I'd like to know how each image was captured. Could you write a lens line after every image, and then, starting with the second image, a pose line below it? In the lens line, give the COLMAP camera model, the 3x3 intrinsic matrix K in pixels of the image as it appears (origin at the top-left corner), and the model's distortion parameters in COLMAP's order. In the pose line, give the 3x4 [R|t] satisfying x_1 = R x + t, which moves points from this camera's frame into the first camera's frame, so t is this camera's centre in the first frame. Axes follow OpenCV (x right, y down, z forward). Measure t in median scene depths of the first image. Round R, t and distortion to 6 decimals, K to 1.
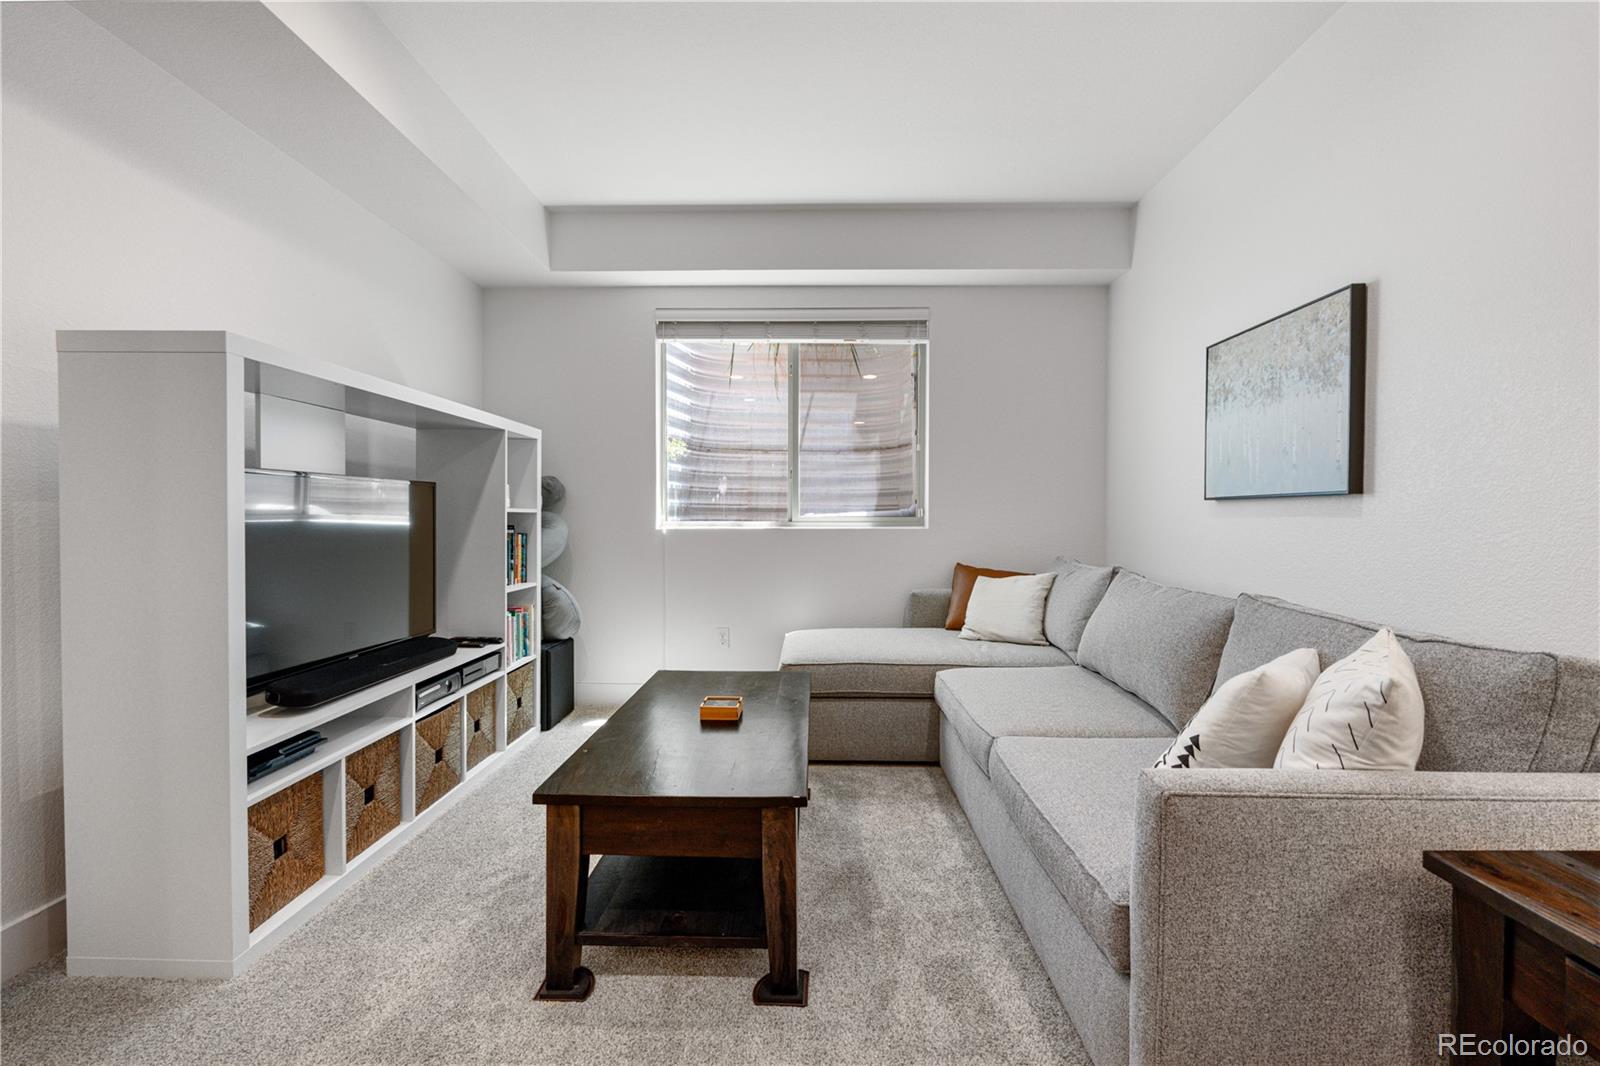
lens RADIAL K [[704.3, 0, 796.6], [0, 704.3, 533.3], [0, 0, 1]] dist [-0.013046, -0.000137]
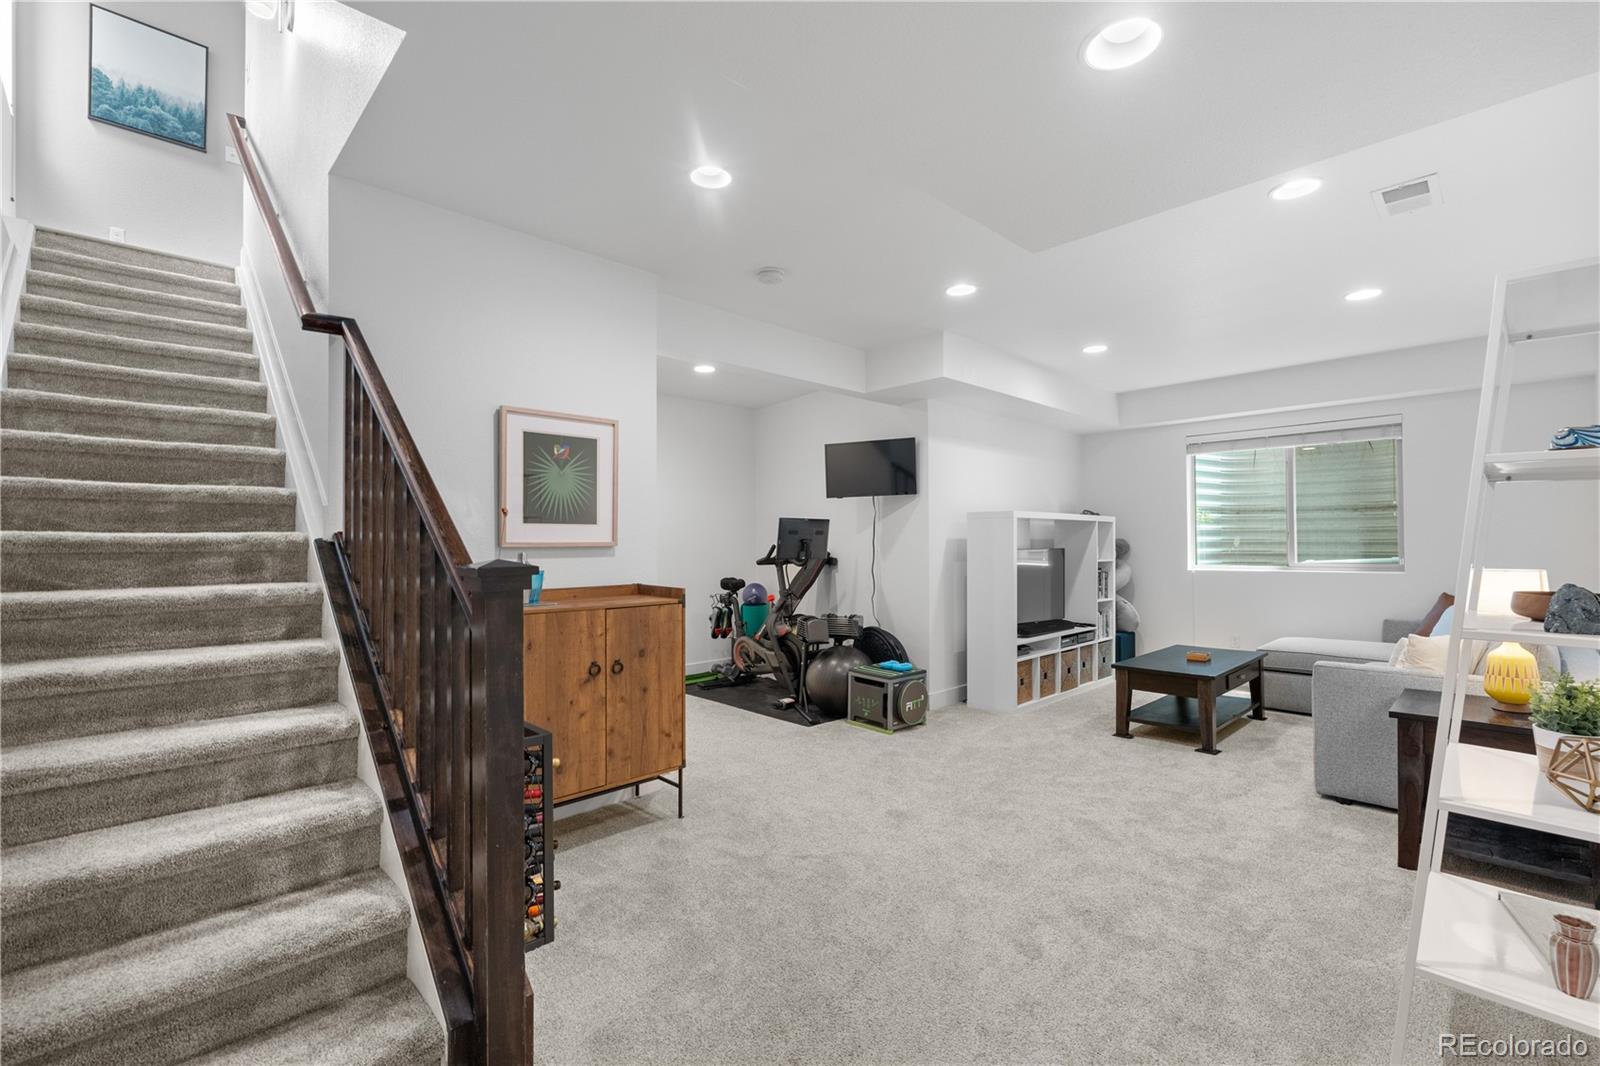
lens RADIAL K [[704.3, 0, 796.6], [0, 704.3, 533.3], [0, 0, 1]] dist [-0.013046, -0.000137]
pose [[0.713515, -0.016579, -0.700444, 0.370201], [-0.010605, 0.999350, -0.034457, -0.032321], [0.700560, 0.032014, 0.712875, -1.005879]]
